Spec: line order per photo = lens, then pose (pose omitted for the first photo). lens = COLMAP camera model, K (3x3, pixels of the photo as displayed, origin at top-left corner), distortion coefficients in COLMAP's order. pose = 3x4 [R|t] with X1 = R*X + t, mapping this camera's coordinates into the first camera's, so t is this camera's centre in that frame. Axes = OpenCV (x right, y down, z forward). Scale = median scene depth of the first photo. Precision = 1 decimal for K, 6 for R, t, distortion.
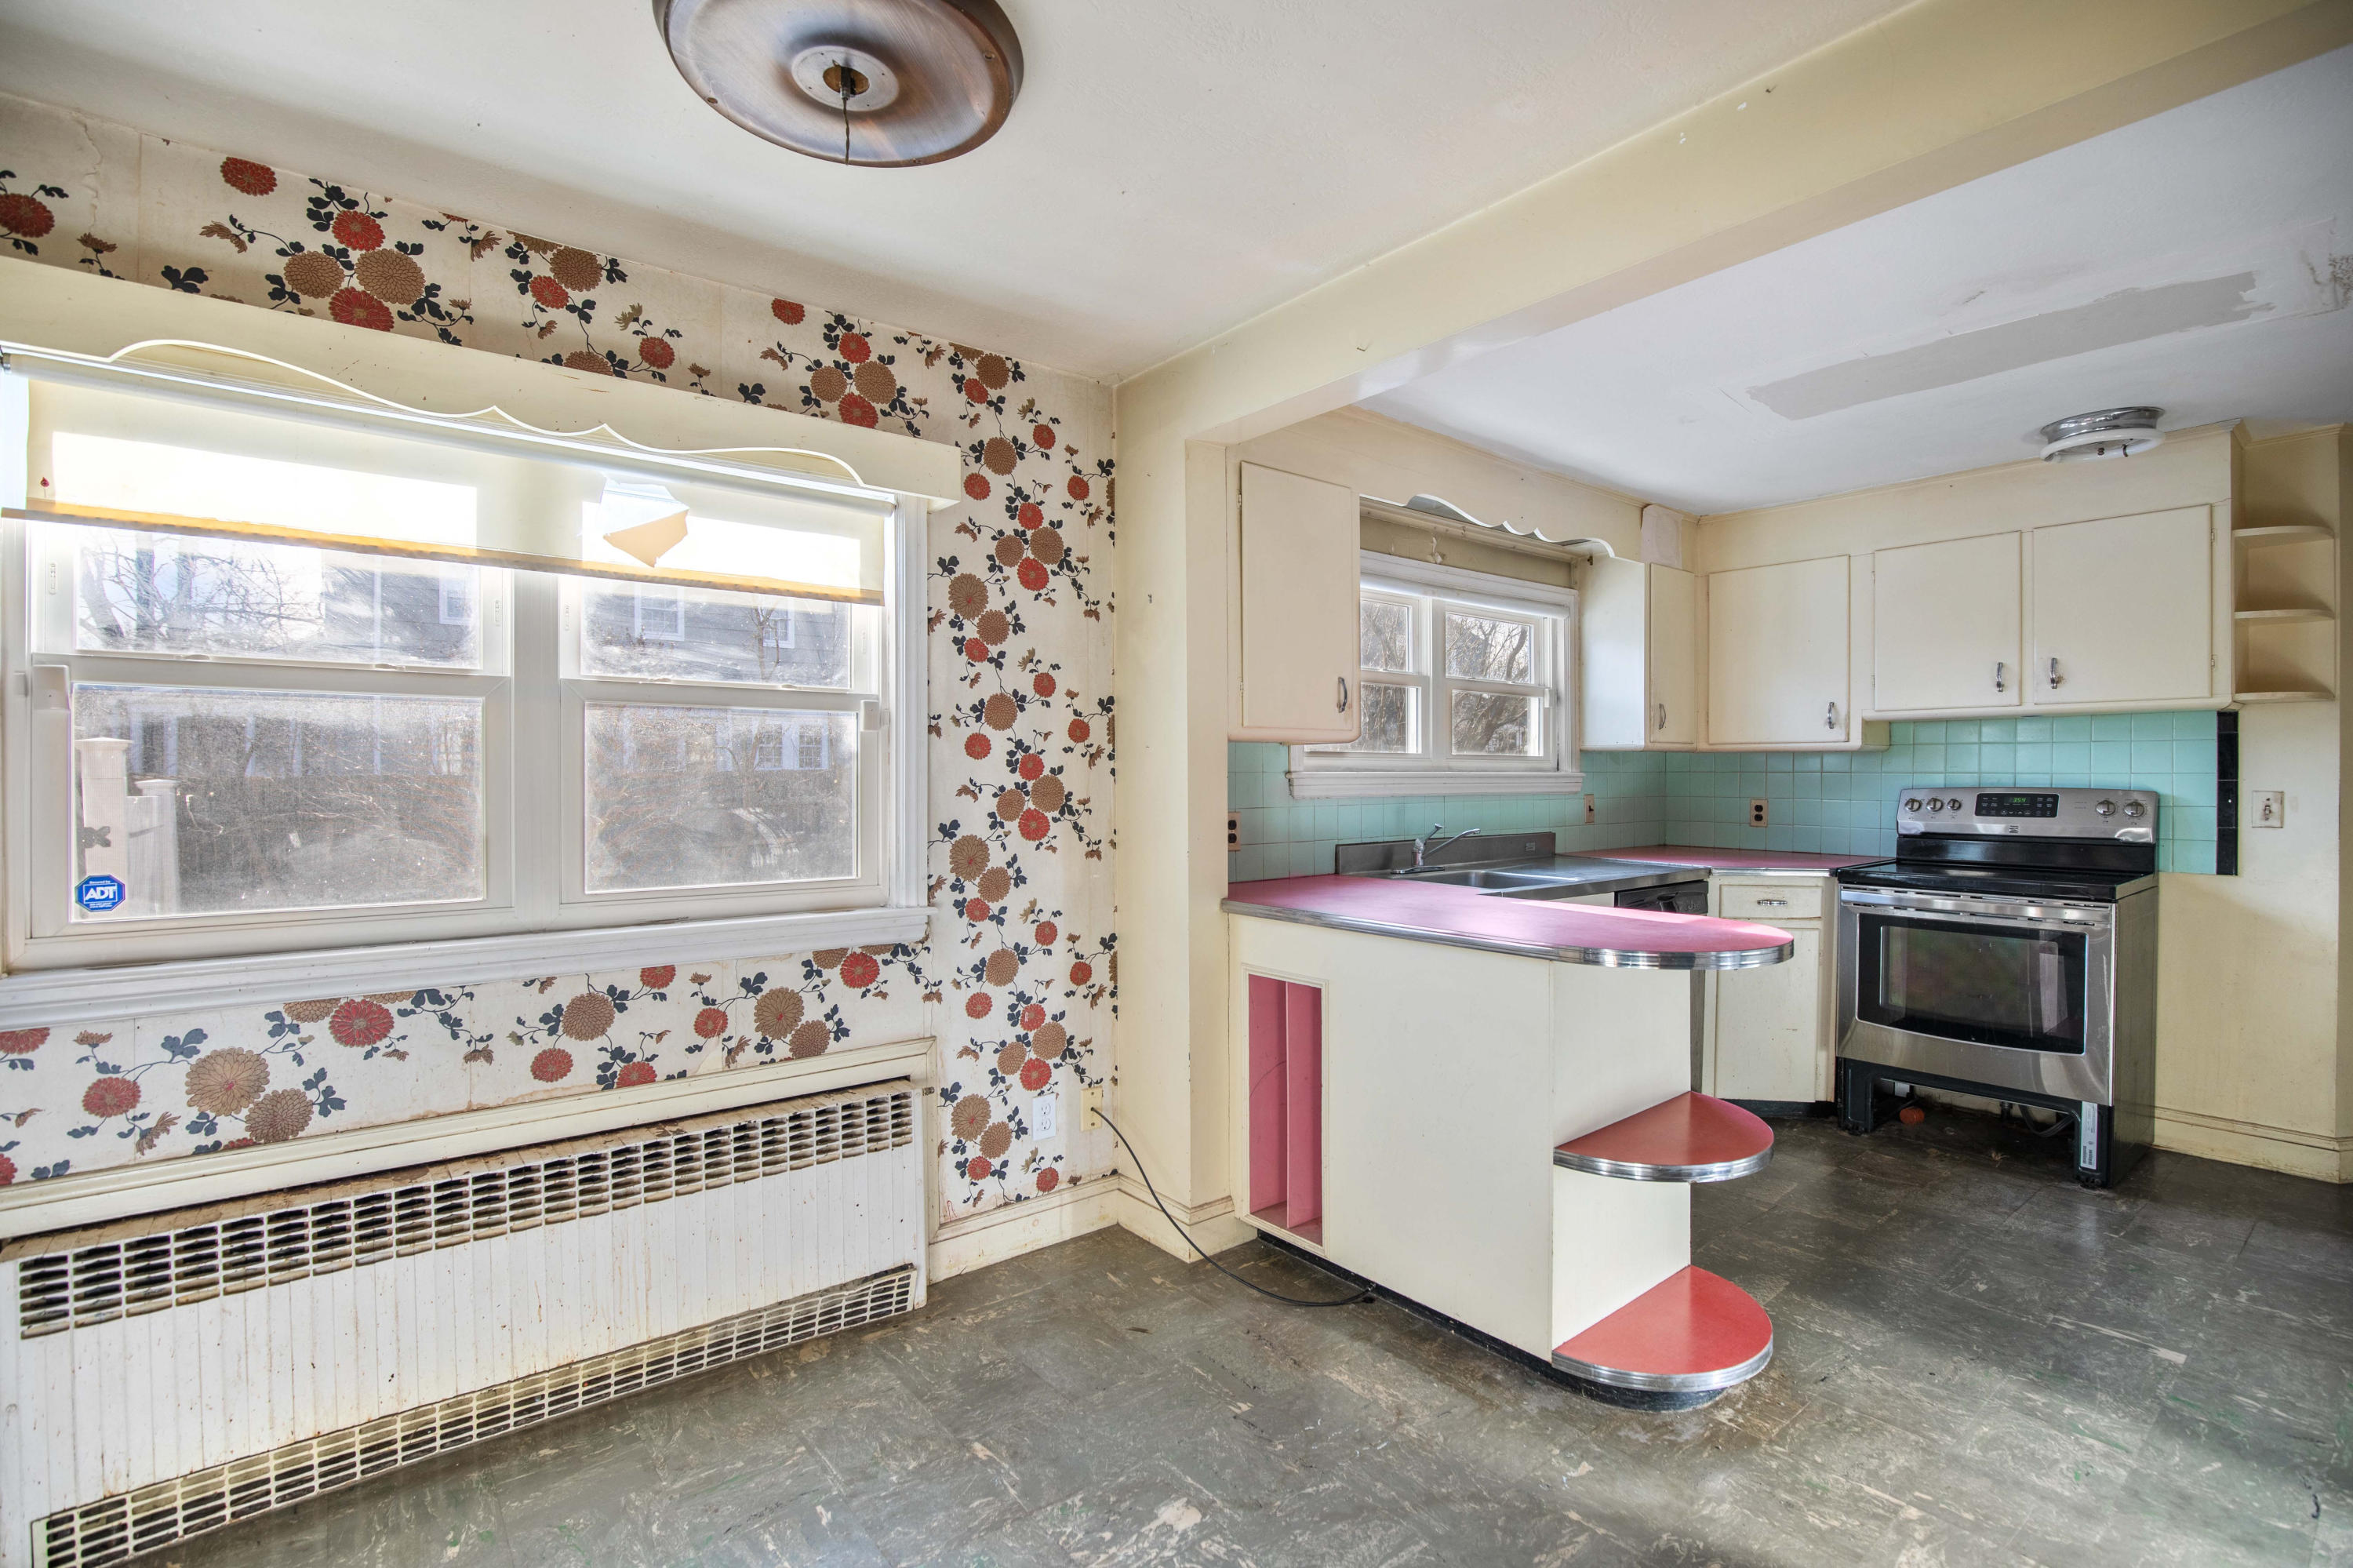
lens RADIAL K [[1095.9, 0, 1176.5], [0, 1095.9, 784.0], [0, 0, 1]] dist [-0.018276, 0.000922]
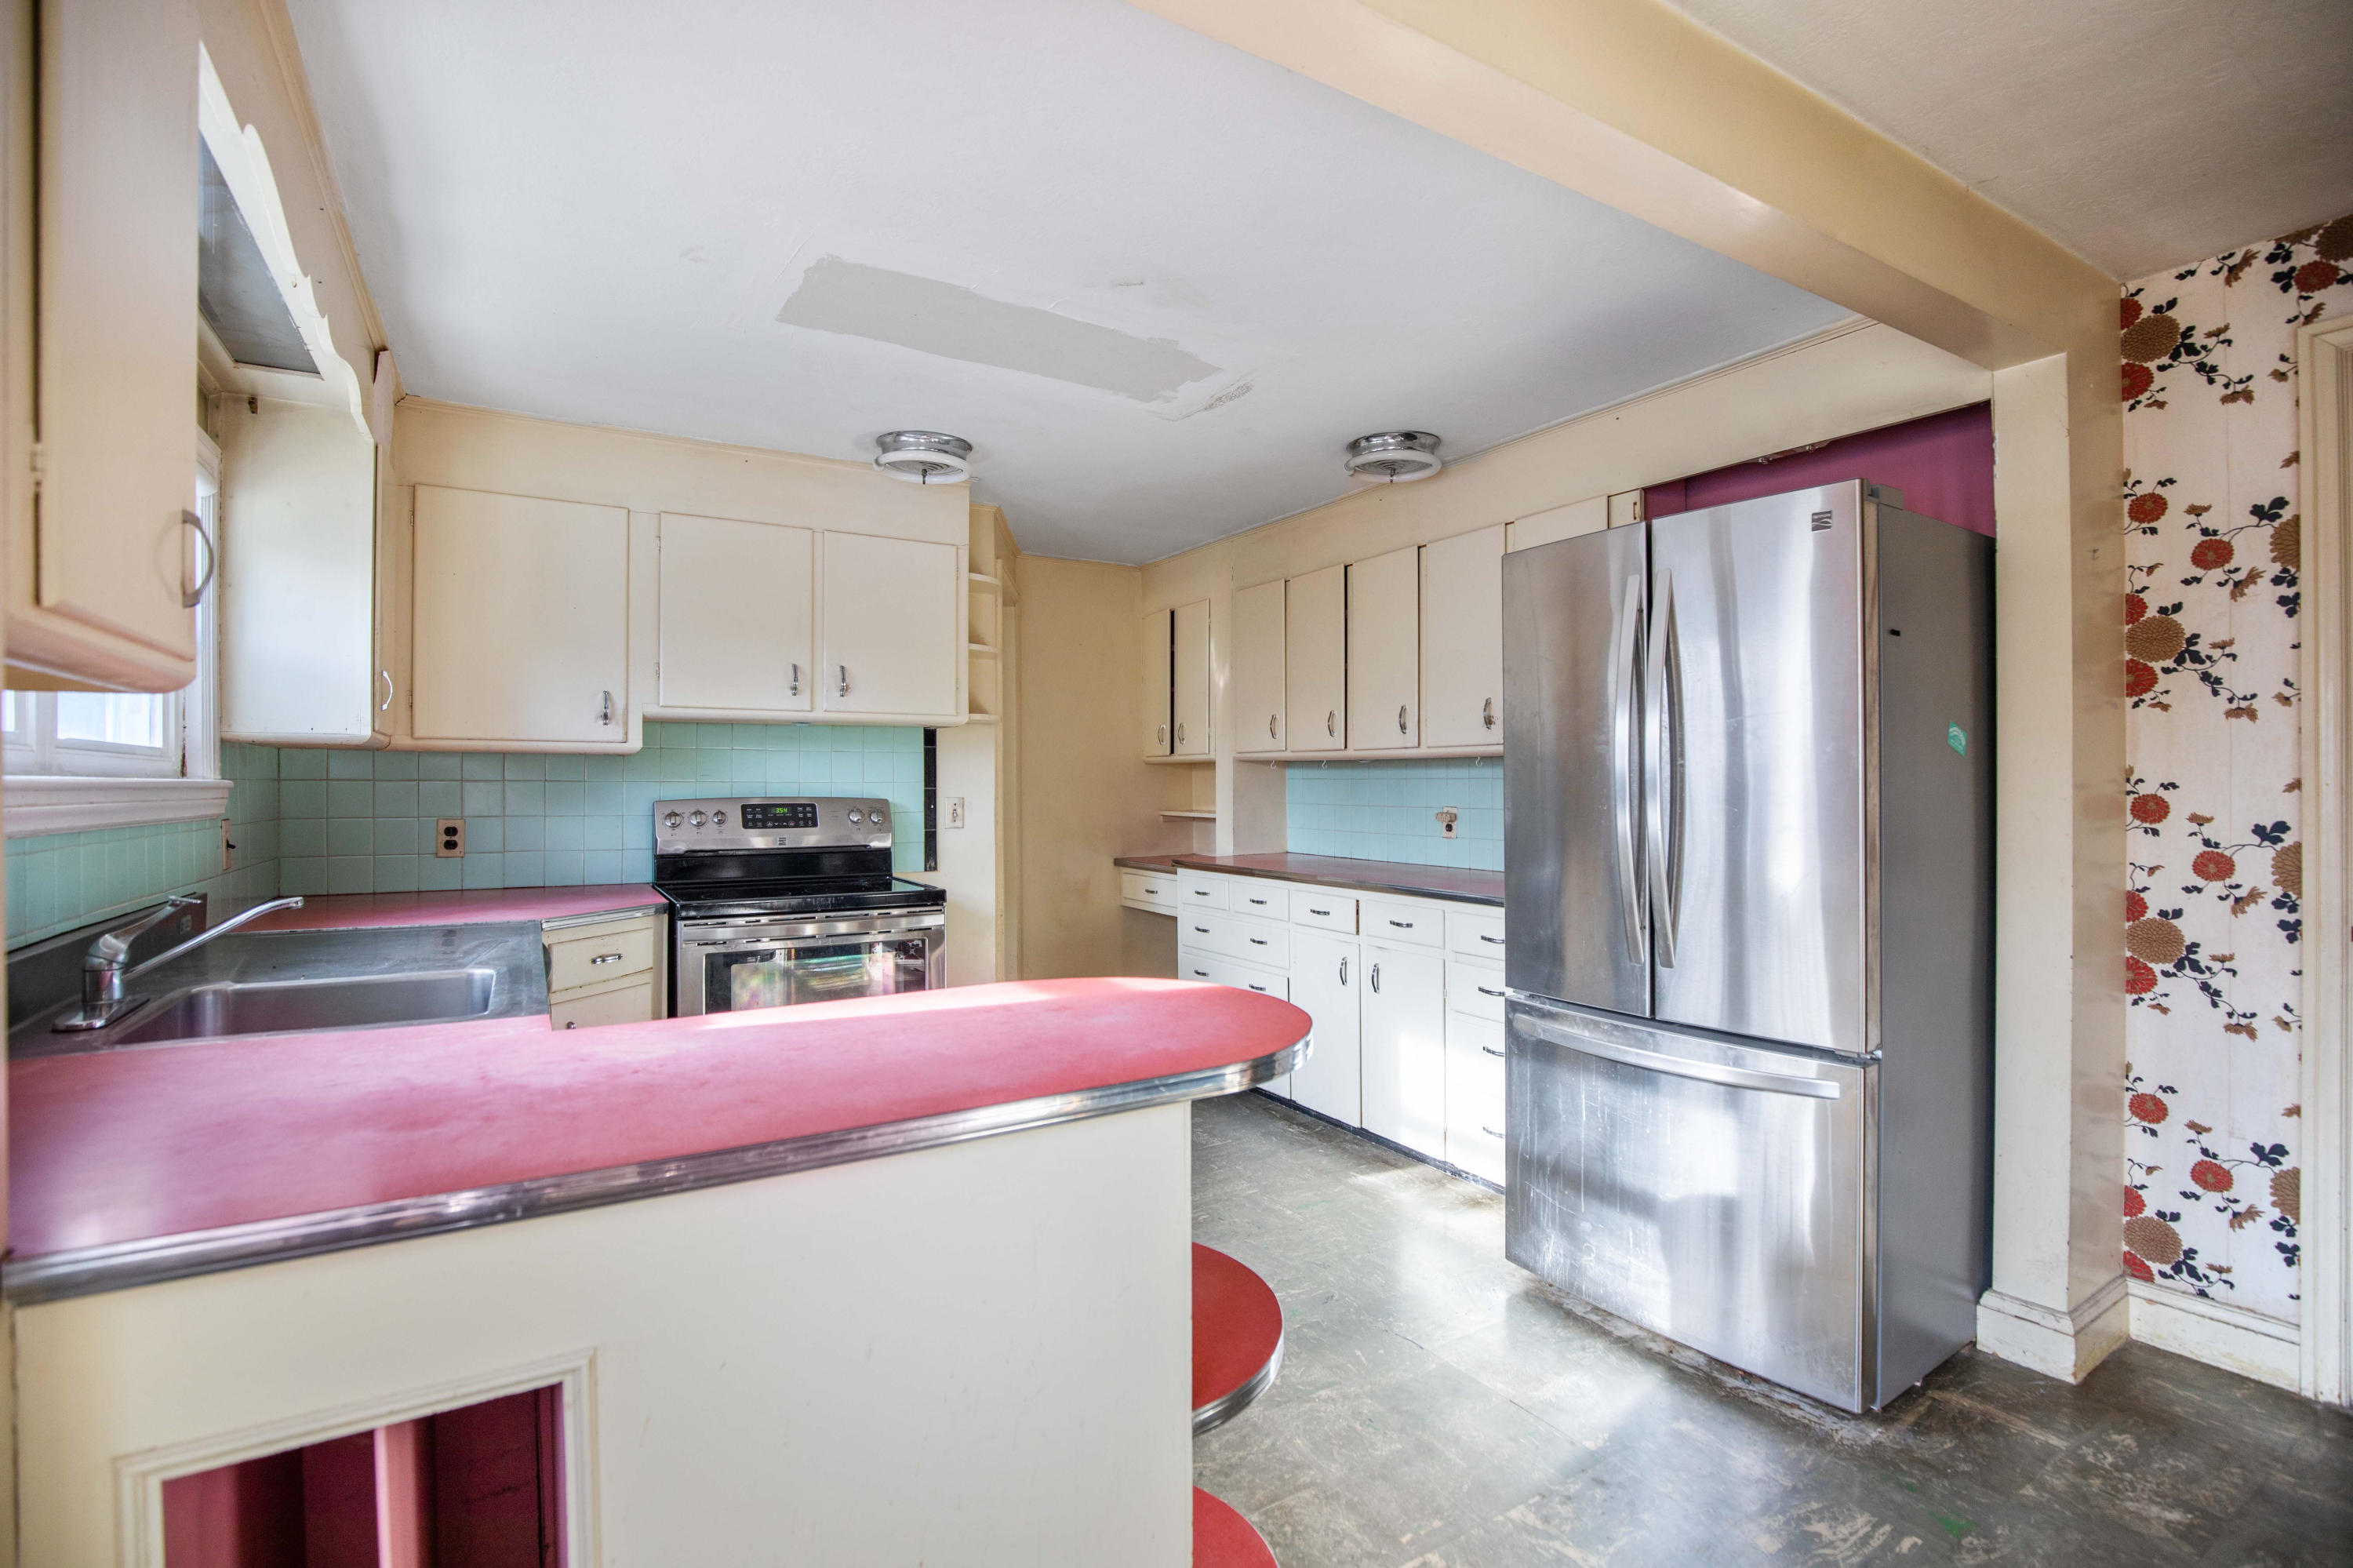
lens RADIAL K [[1088.4, 0, 1184.7], [0, 1088.4, 767.5], [0, 0, 1]] dist [-0.000284, 0.000416]
pose [[0.132881, 0.016808, 0.990989, -0.138387], [0.010436, 0.999777, -0.018356, -0.001789], [-0.991077, 0.012781, 0.132676, 0.559389]]
